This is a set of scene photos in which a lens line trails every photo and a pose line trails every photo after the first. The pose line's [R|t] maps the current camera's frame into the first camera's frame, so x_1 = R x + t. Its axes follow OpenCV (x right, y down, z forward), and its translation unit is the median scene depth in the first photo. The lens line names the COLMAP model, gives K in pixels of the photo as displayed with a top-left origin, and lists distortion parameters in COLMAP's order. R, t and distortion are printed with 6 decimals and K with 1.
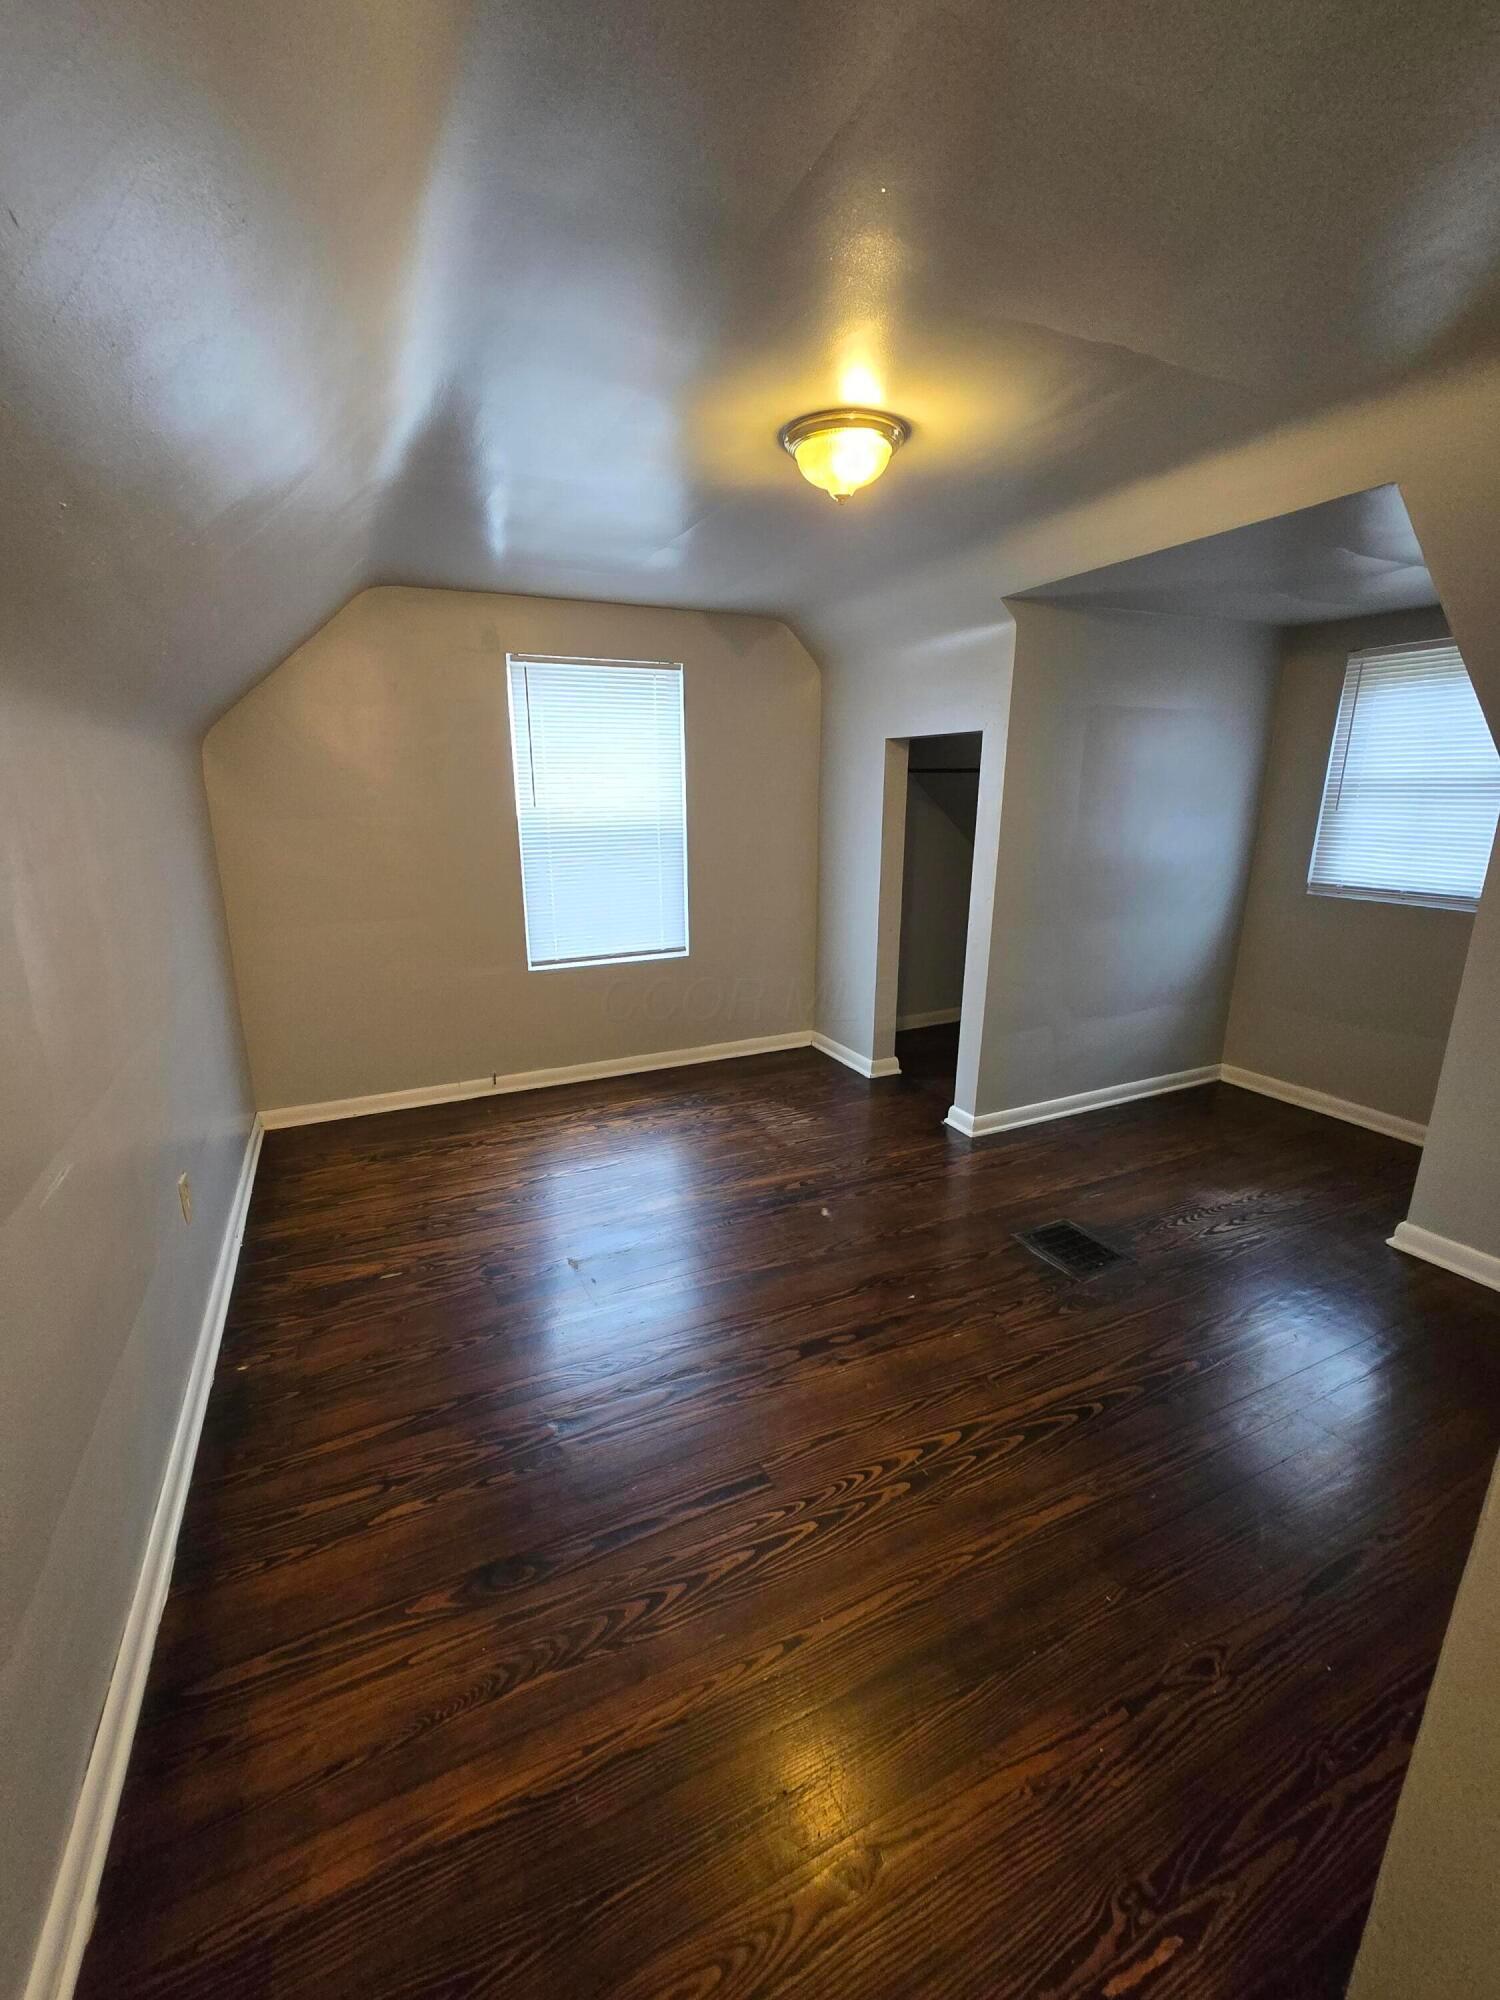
lens RADIAL K [[818.3, 0, 739.0], [0, 818.3, 998.5], [0, 0, 1]] dist [-0.007204, -0.000017]
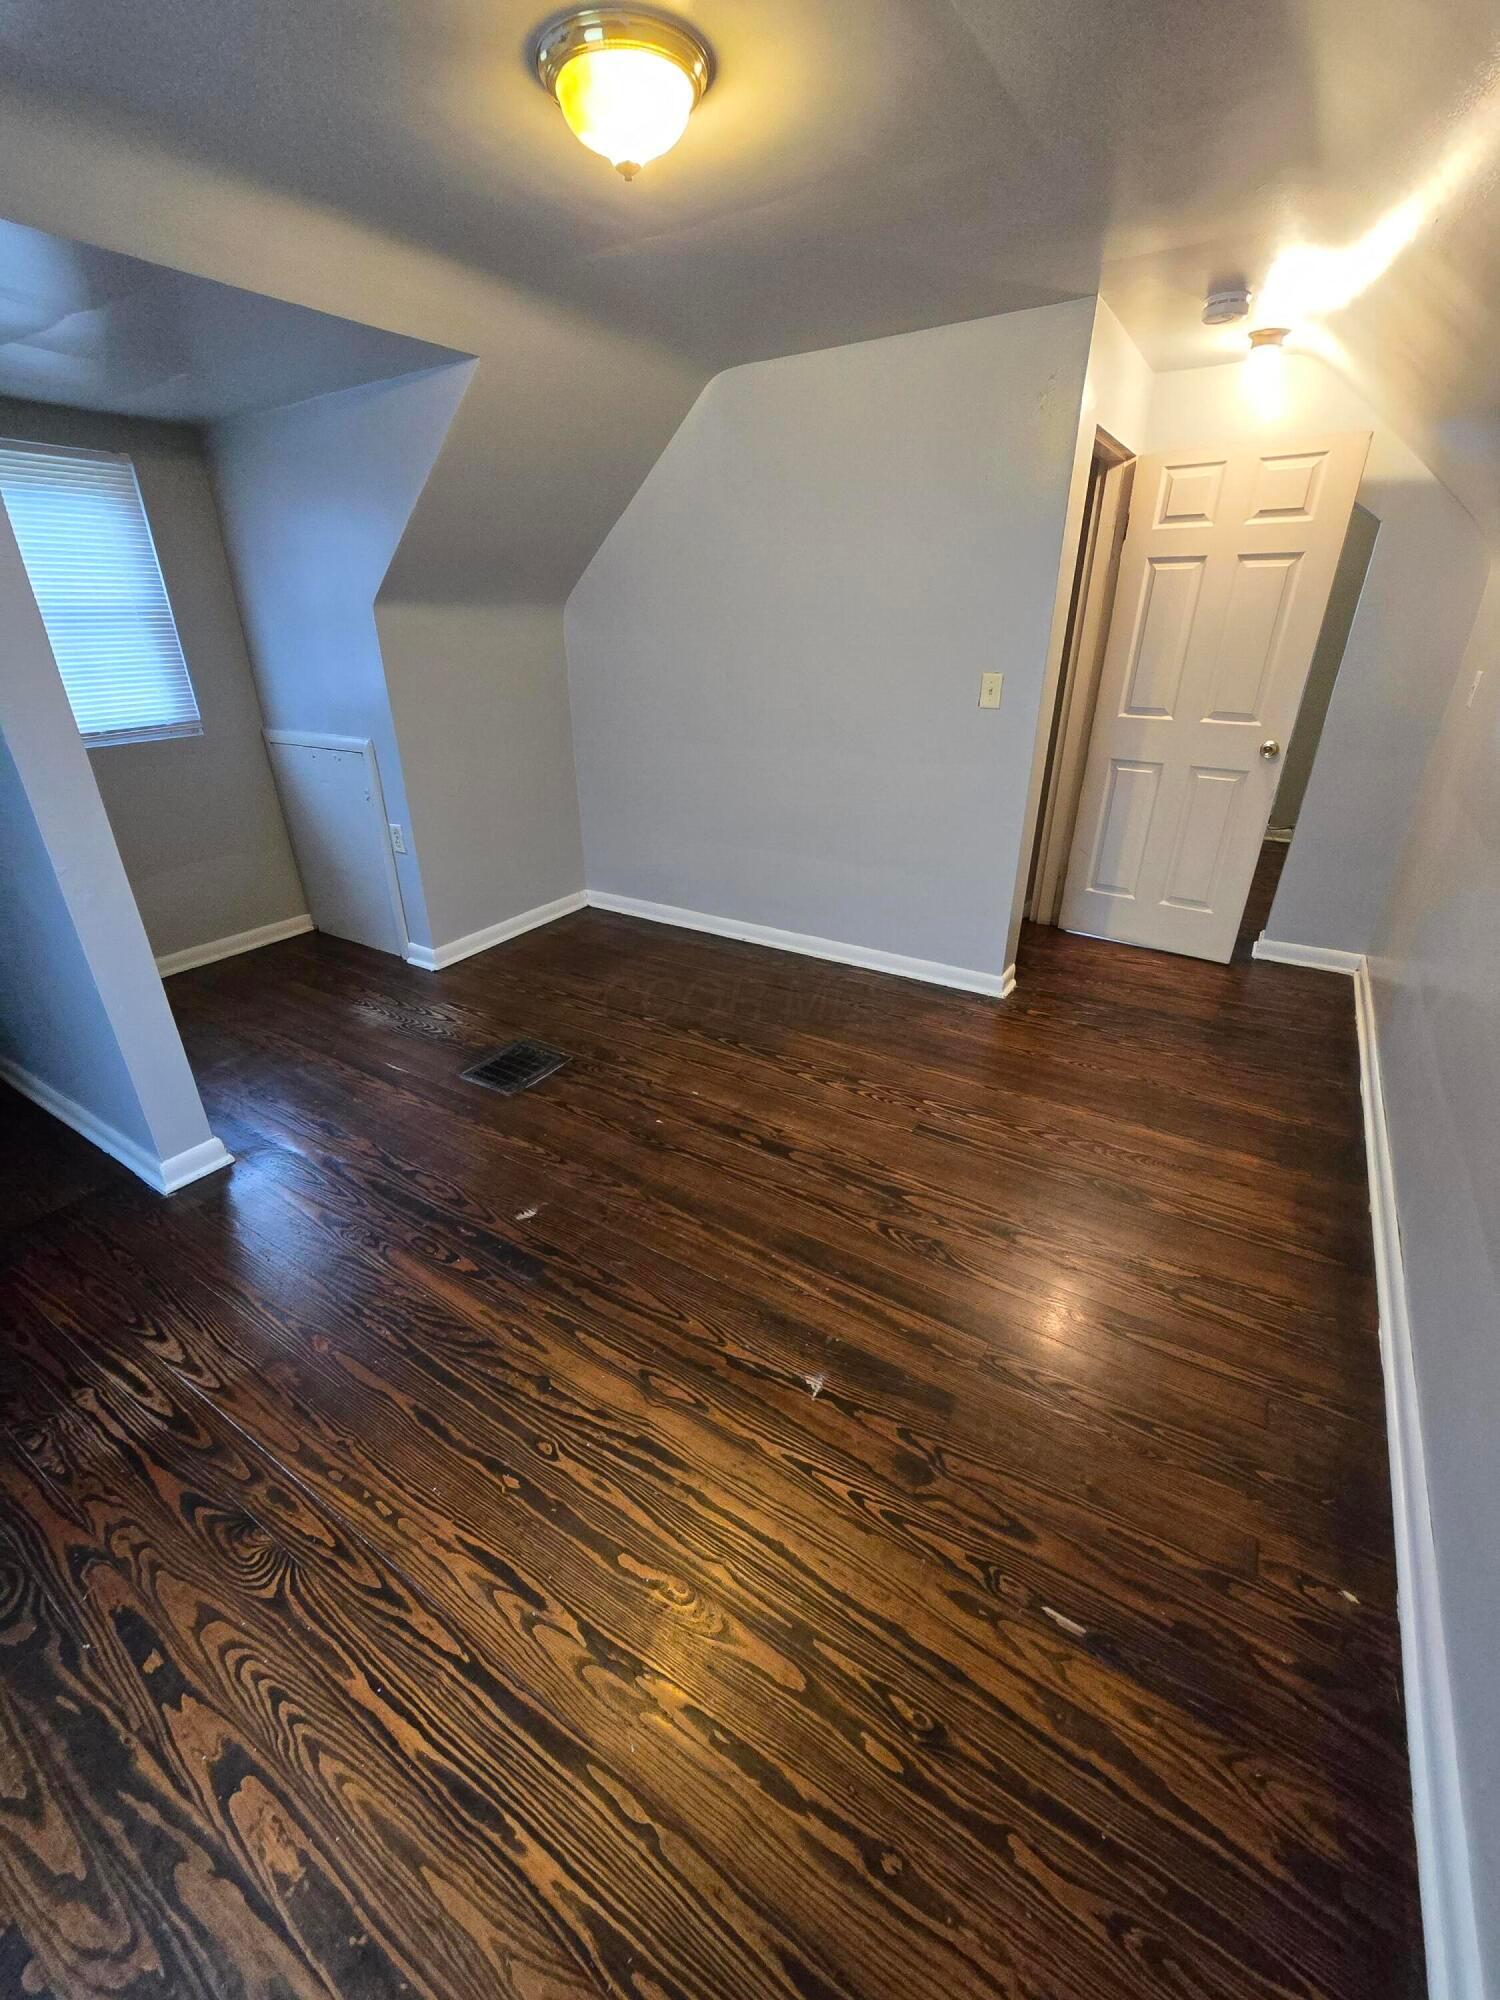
lens RADIAL K [[818.3, 0, 739.0], [0, 818.3, 998.5], [0, 0, 1]] dist [-0.007204, -0.000017]
pose [[-0.529826, -0.351693, 0.771749, -0.572346], [0.222740, 0.820321, 0.526744, -0.282172], [-0.818335, 0.450982, -0.356291, 1.171516]]
